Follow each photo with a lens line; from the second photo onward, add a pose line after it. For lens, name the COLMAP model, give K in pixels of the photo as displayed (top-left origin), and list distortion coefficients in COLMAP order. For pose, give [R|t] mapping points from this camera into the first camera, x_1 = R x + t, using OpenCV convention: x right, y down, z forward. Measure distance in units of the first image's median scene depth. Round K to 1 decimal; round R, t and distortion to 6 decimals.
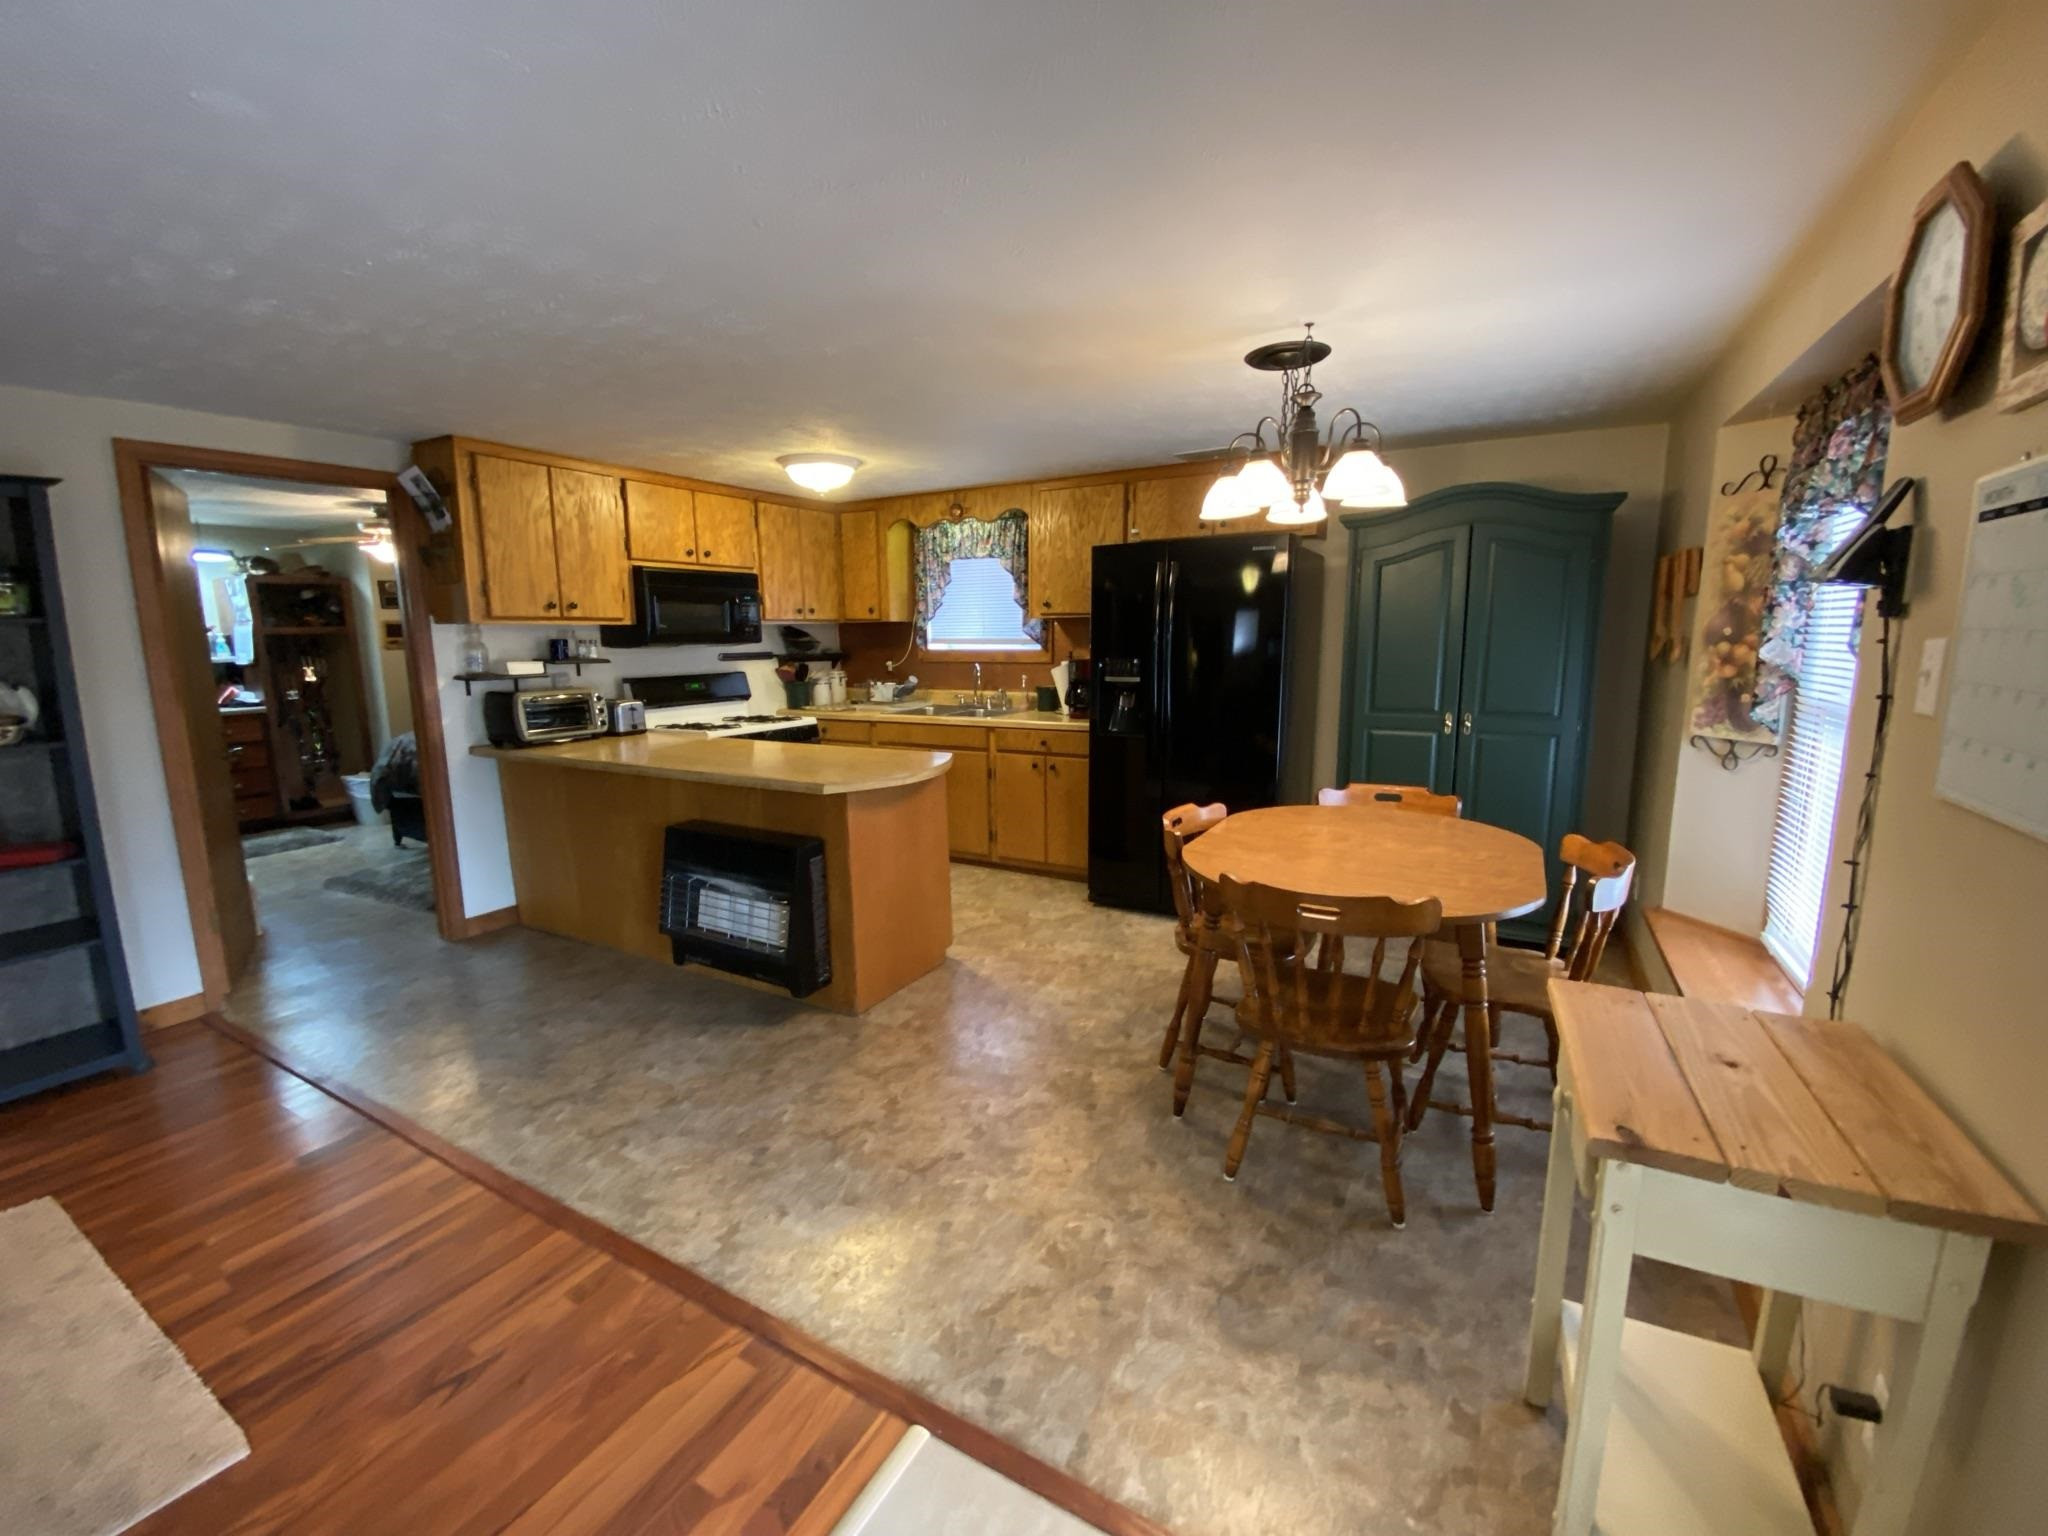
lens RADIAL K [[829.1, 0, 1020.2], [0, 829.1, 762.7], [0, 0, 1]] dist [0.023824, -0.021213]
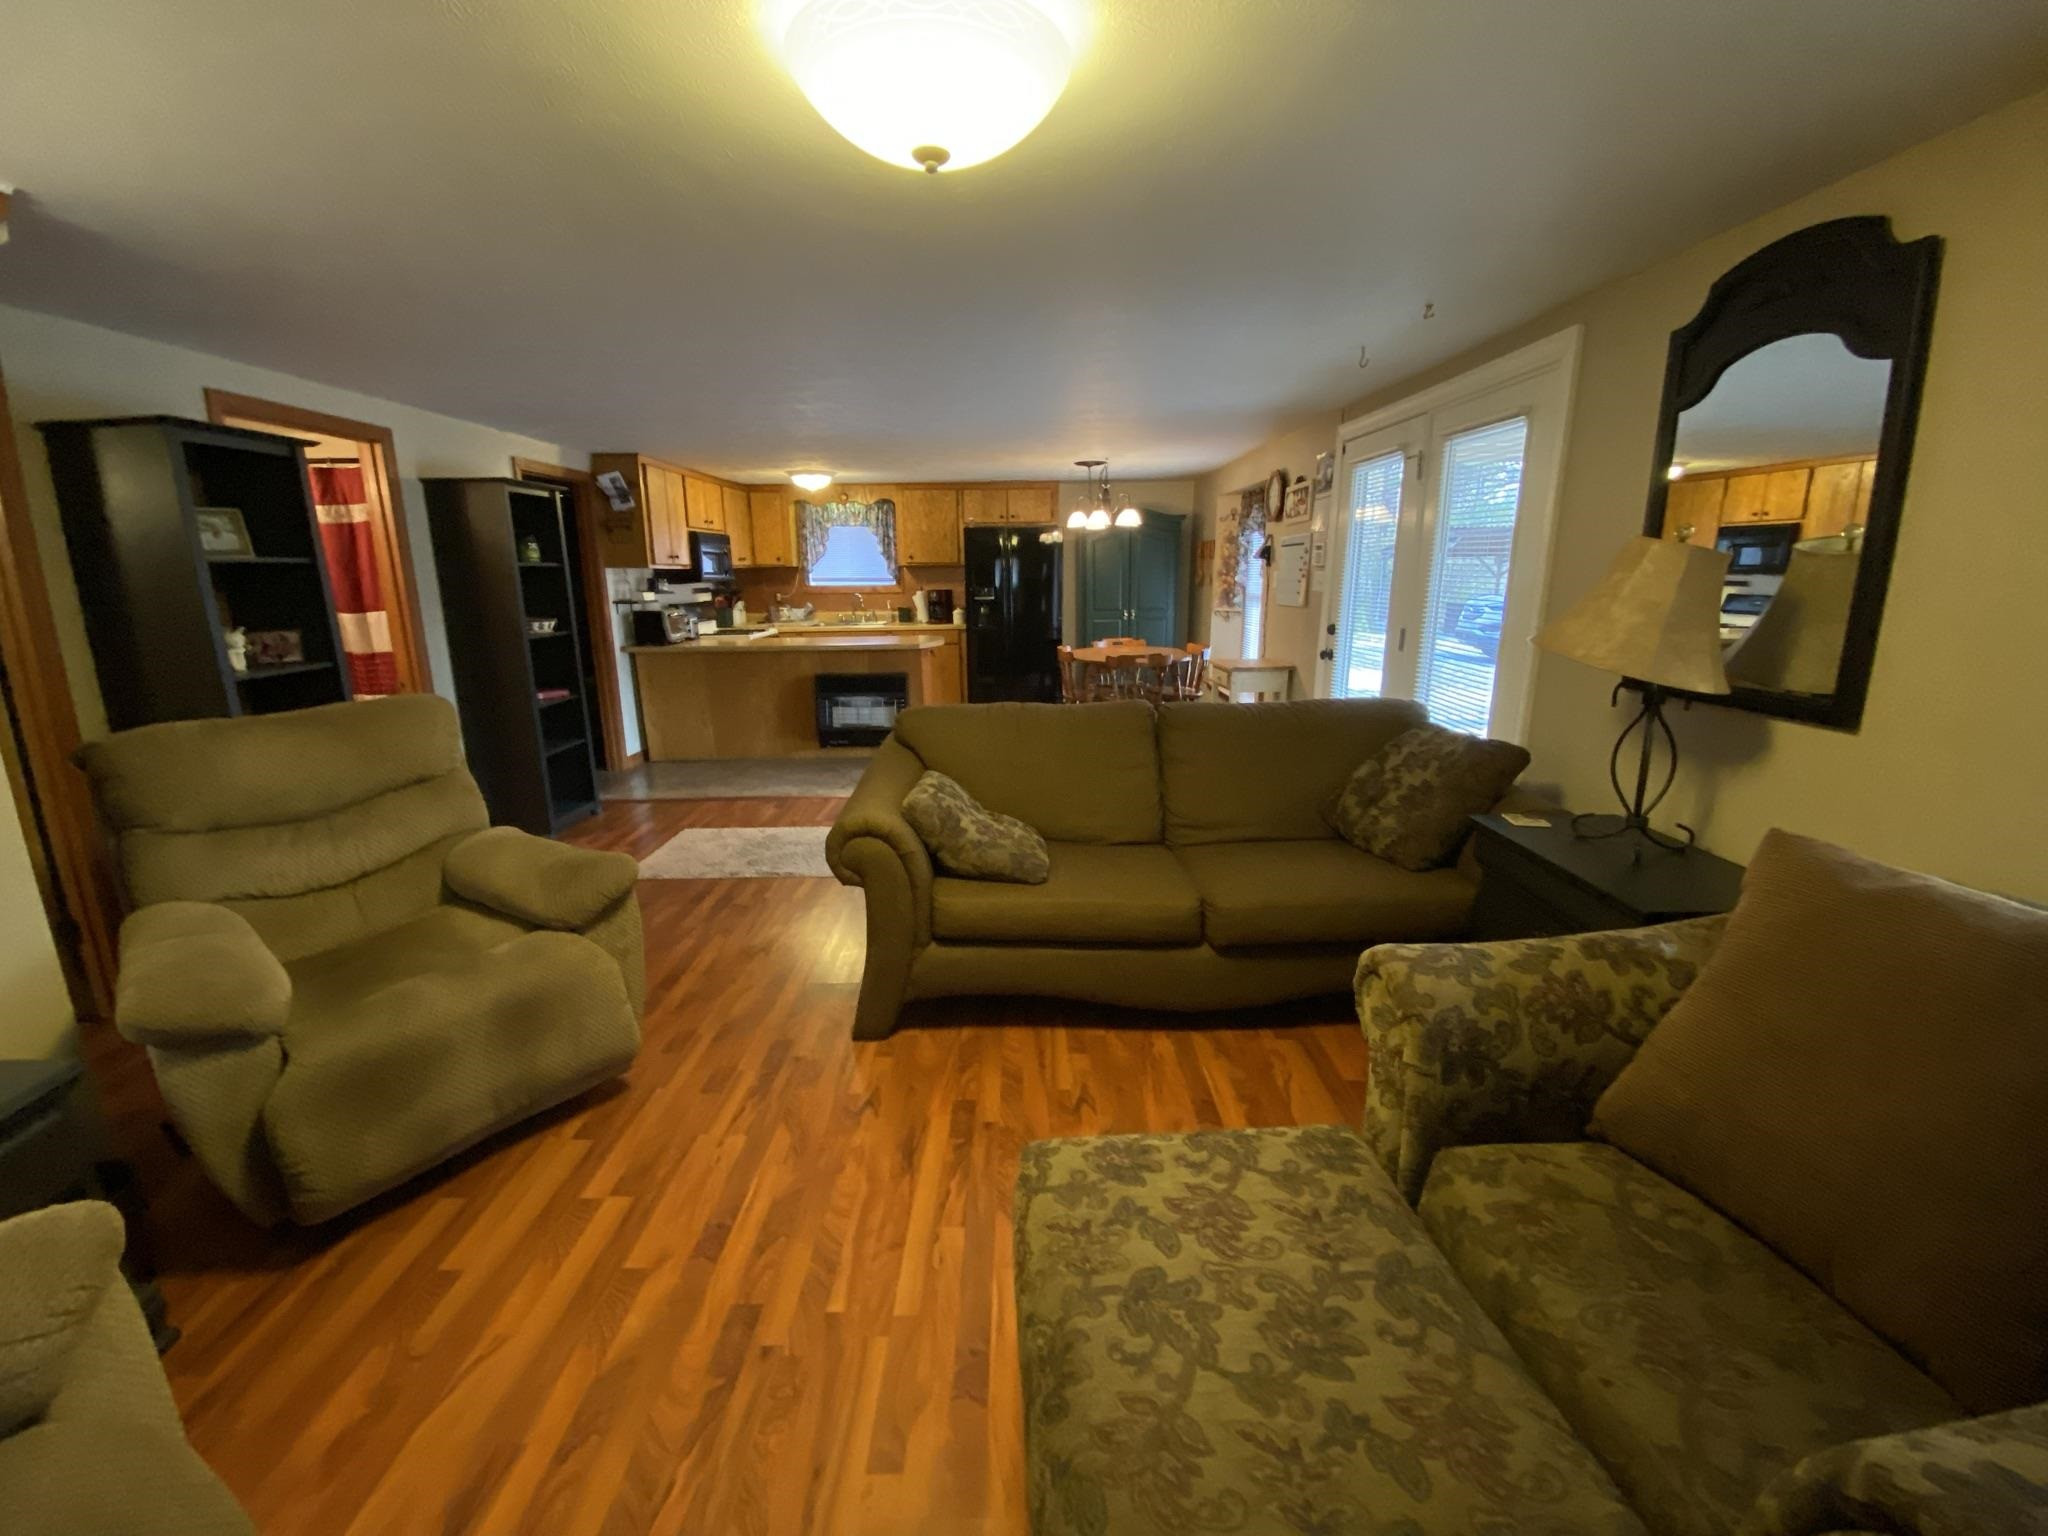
lens RADIAL K [[824.3, 0, 1016.3], [0, 824.3, 760.6], [0, 0, 1]] dist [0.056261, -0.020496]
pose [[0.871260, -0.111884, 0.477900, -1.135773], [0.081145, 0.993108, 0.084568, 0.176811], [-0.484069, -0.034902, 0.874334, -1.091700]]
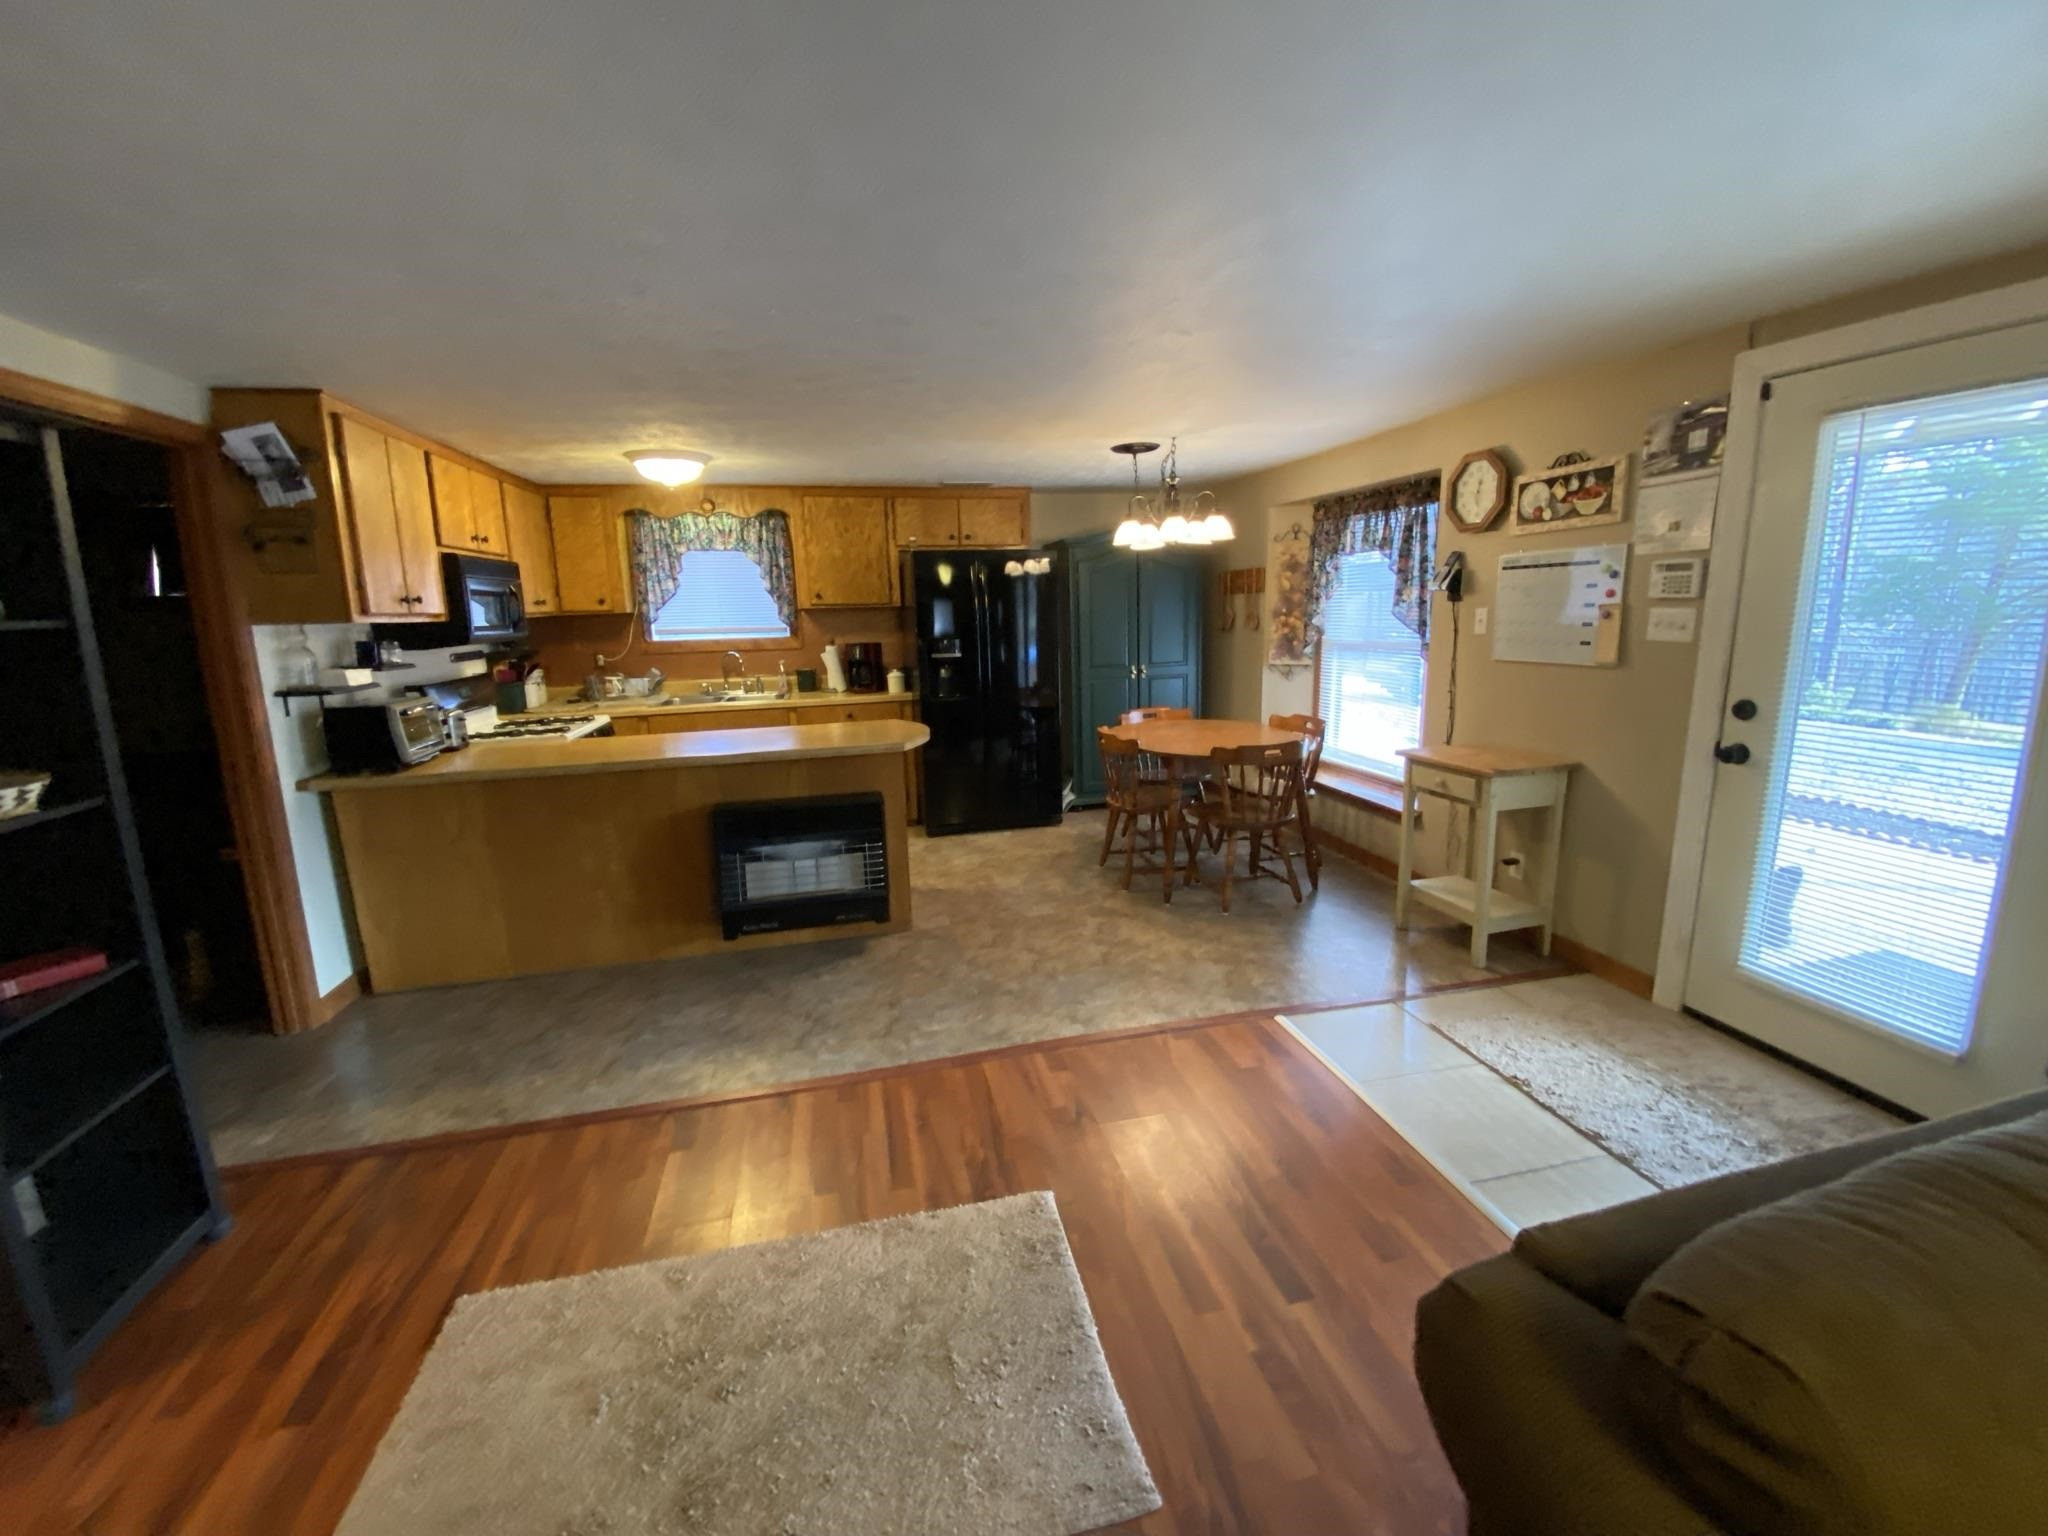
lens RADIAL K [[829.1, 0, 1020.2], [0, 829.1, 762.7], [0, 0, 1]] dist [0.023824, -0.021213]
pose [[0.734007, -0.135555, 0.665477, -0.980076], [0.126285, 0.990031, 0.062376, 0.000355], [-0.667298, 0.038256, 0.743808, -0.049168]]
